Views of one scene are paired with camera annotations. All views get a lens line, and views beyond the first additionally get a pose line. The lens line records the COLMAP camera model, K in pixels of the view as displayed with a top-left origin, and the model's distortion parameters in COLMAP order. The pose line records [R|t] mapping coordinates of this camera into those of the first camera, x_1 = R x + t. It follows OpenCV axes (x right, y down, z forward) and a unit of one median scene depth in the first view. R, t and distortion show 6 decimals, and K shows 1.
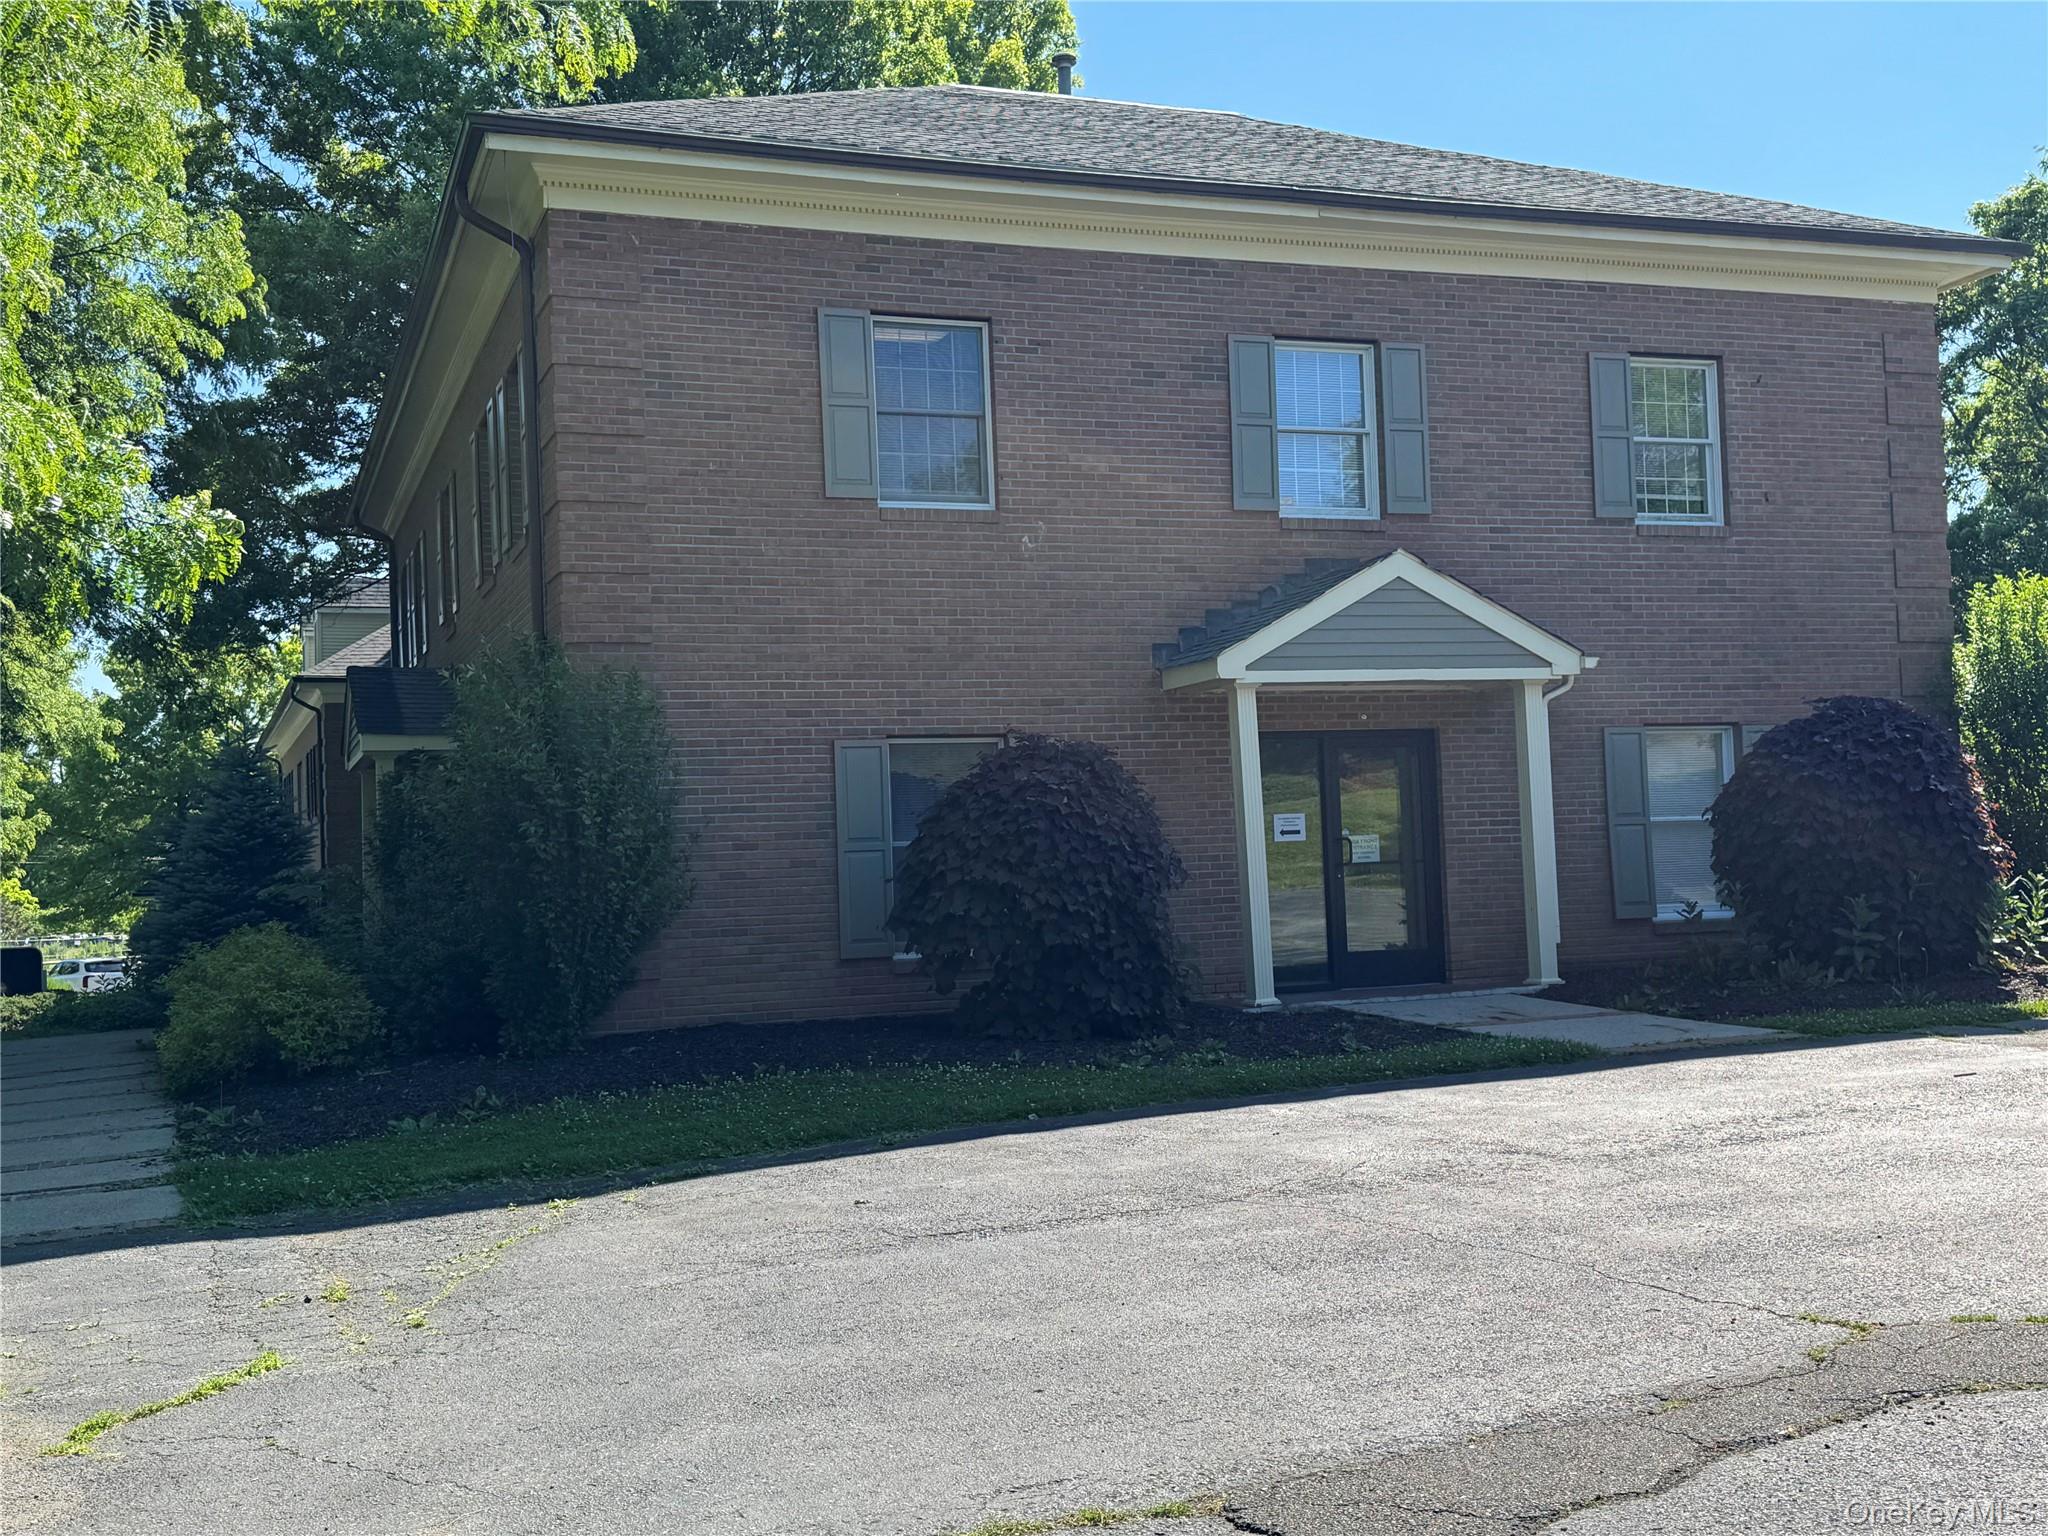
lens RADIAL K [[2082.5, 0, 1023.8], [0, 2082.5, 769.1], [0, 0, 1]] dist [0.096143, 0.000000]
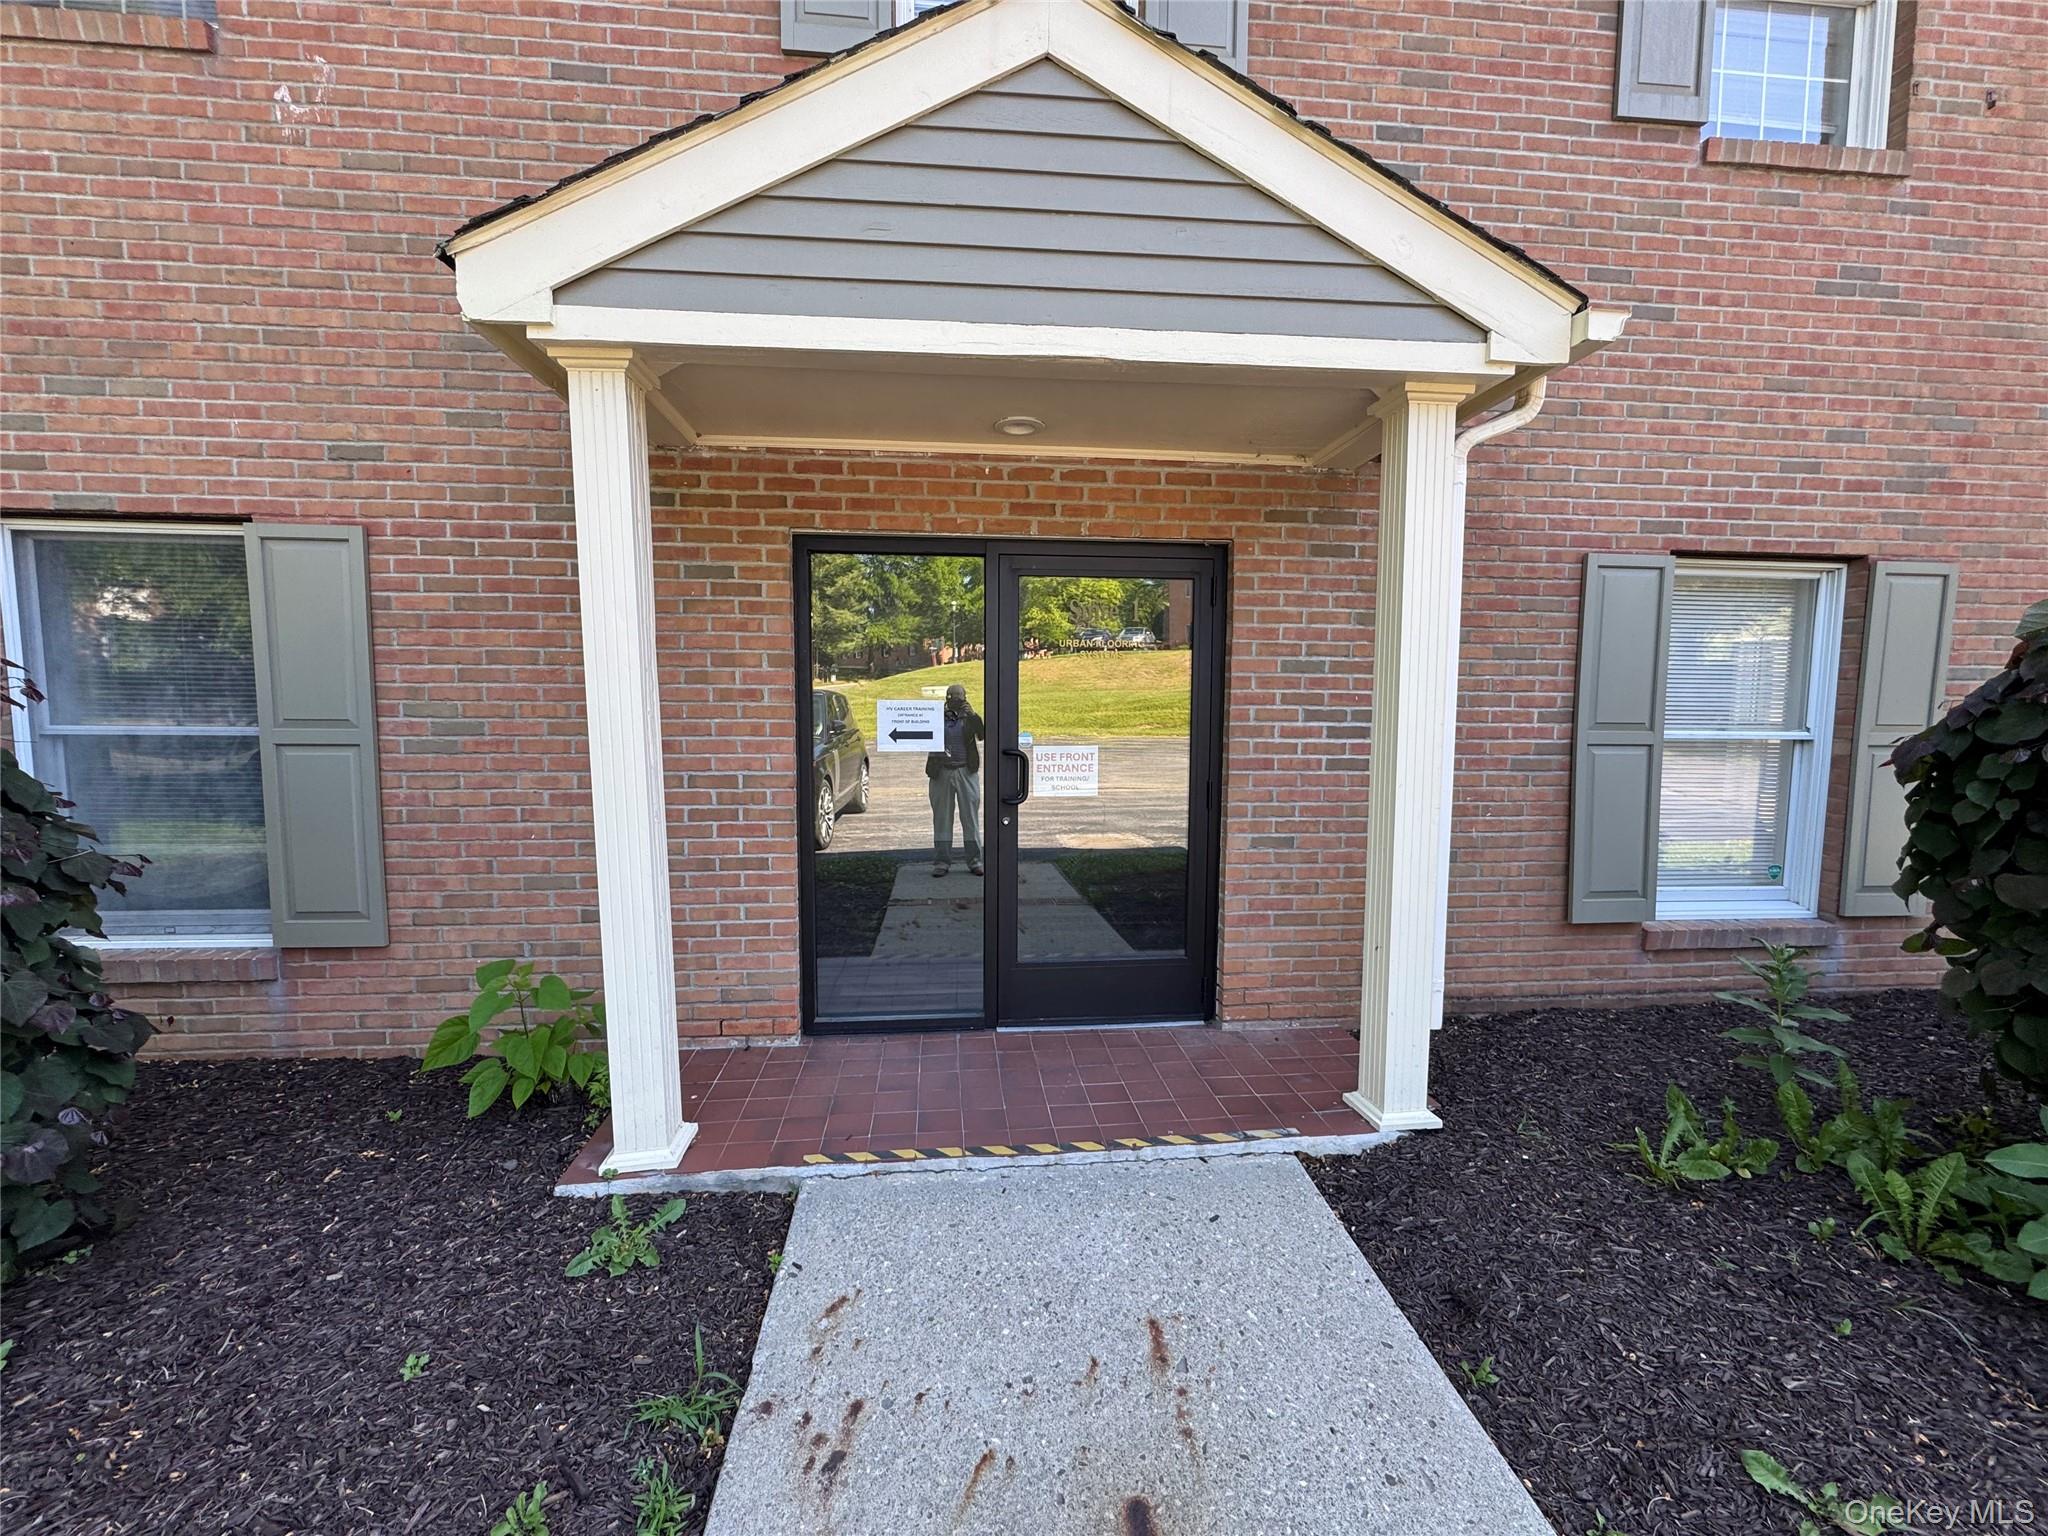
lens RADIAL K [[815.2, 0, 1020.2], [0, 815.2, 777.7], [0, 0, 1]] dist [-0.003631, 0.000556]
pose [[0.964905, 0.062831, -0.254973, 0.198347], [-0.029272, 0.990638, 0.133338, 0.012060], [0.260963, -0.121195, 0.957711, 0.772769]]
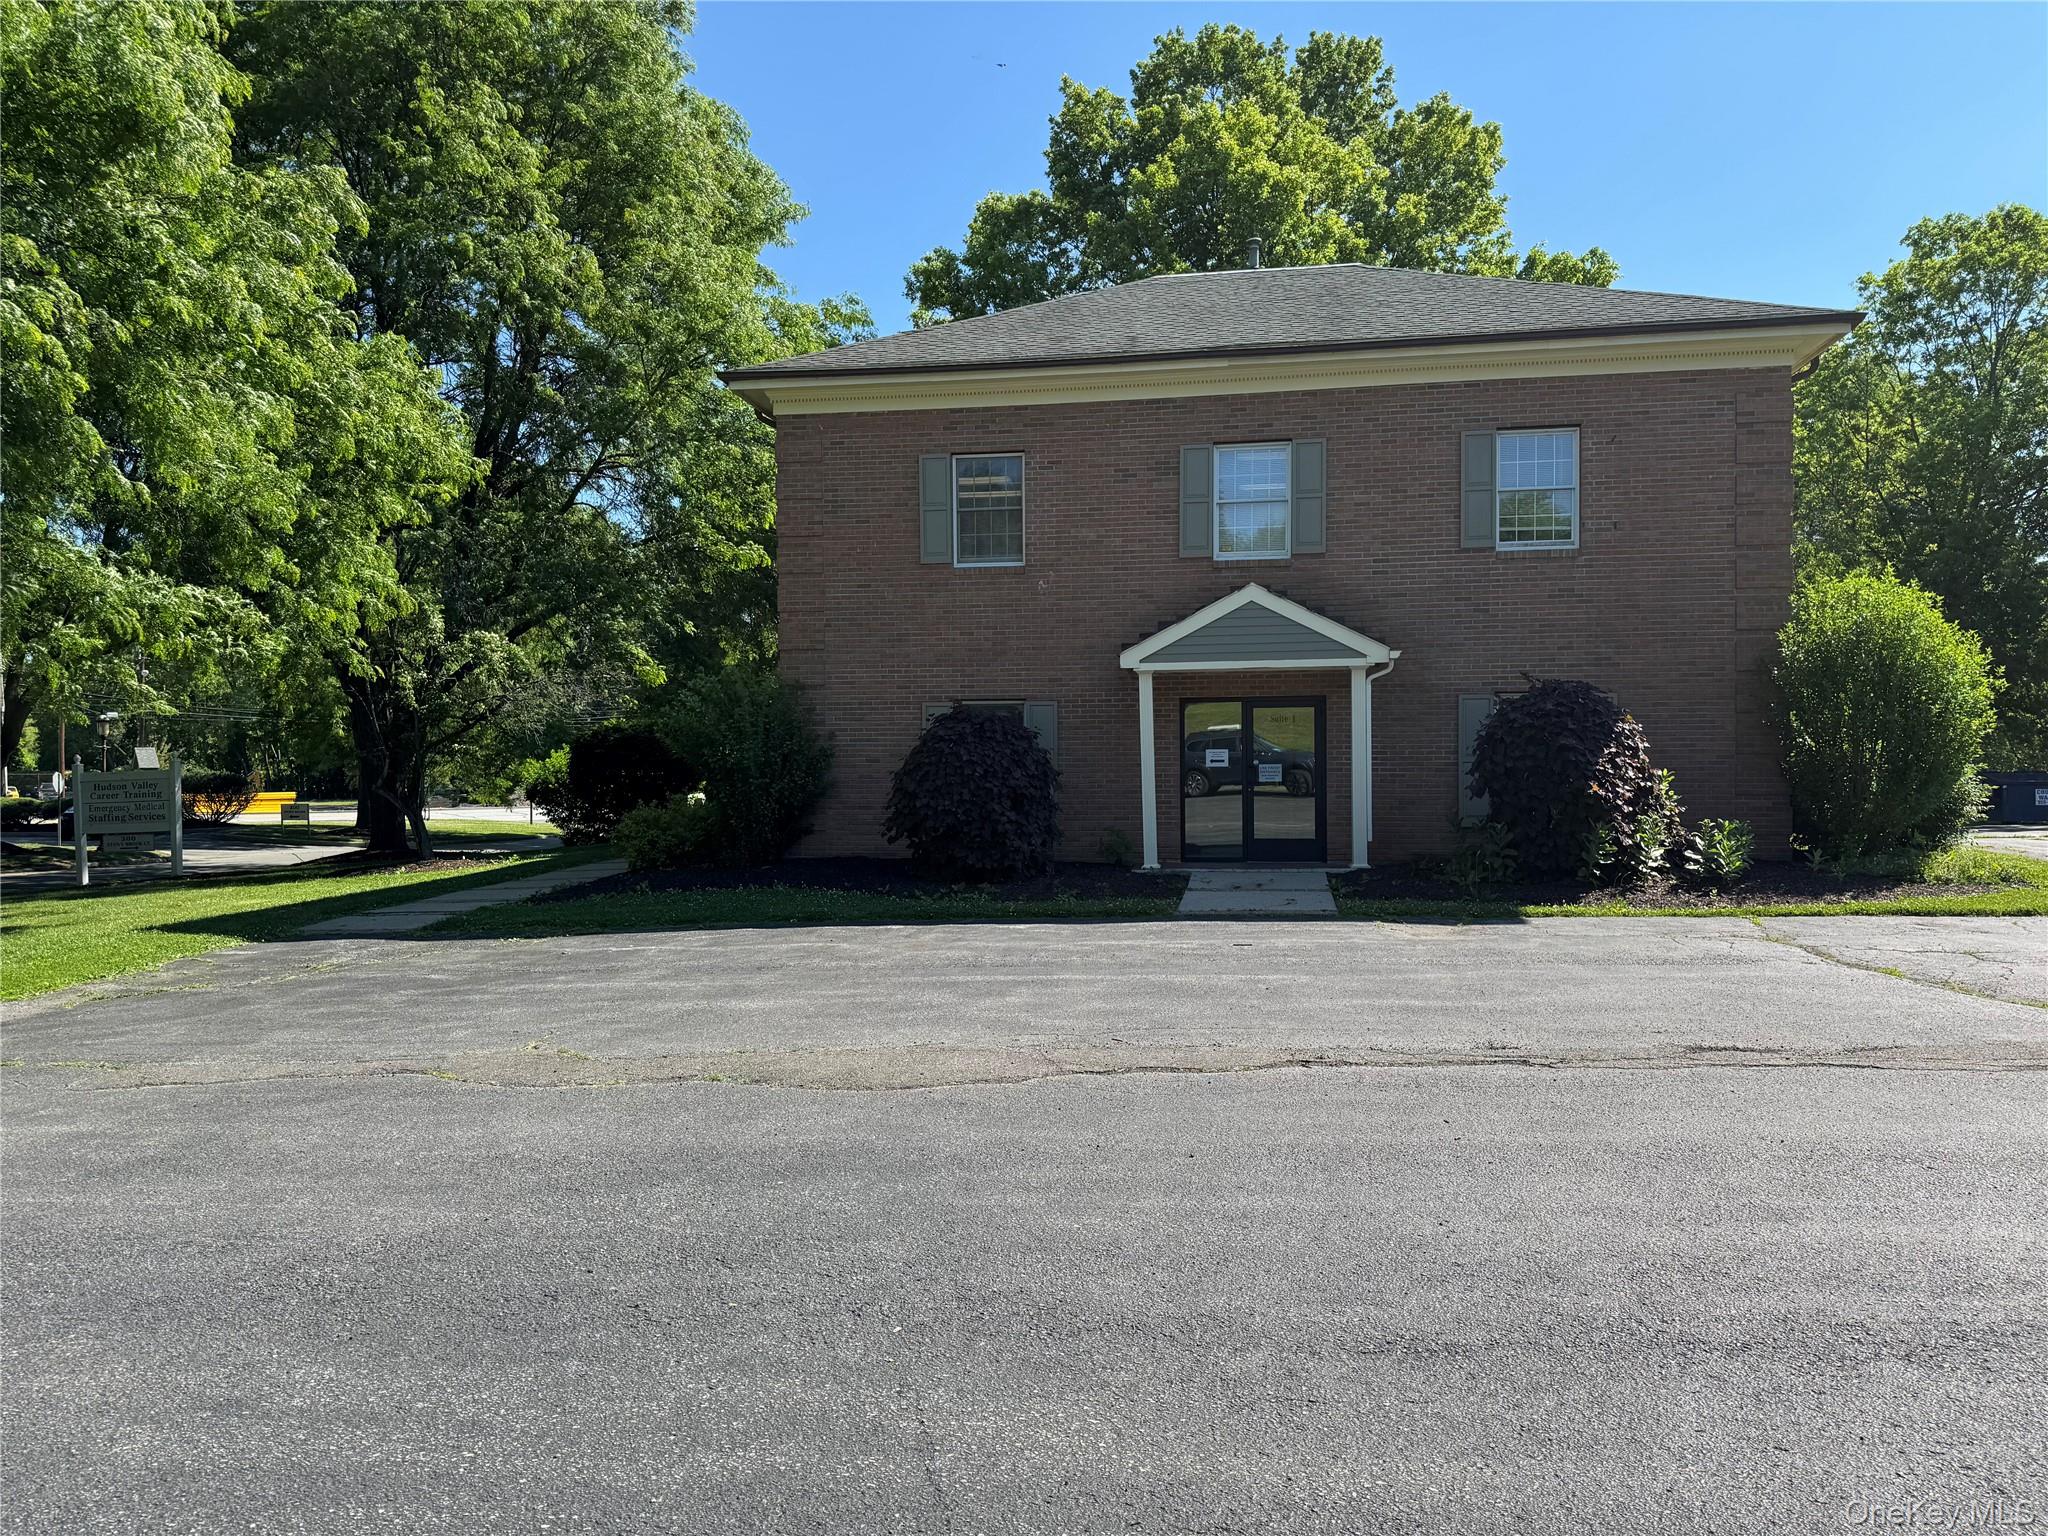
lens RADIAL K [[1451.2, 0, 1005.9], [0, 1451.2, 780.4], [0, 0, 1]] dist [0.046516, -0.007678]
pose [[0.867570, 0.042794, -0.495471, 0.510791], [-0.003238, 0.996756, 0.080420, -0.041204], [0.497305, -0.068166, 0.864894, -0.031149]]
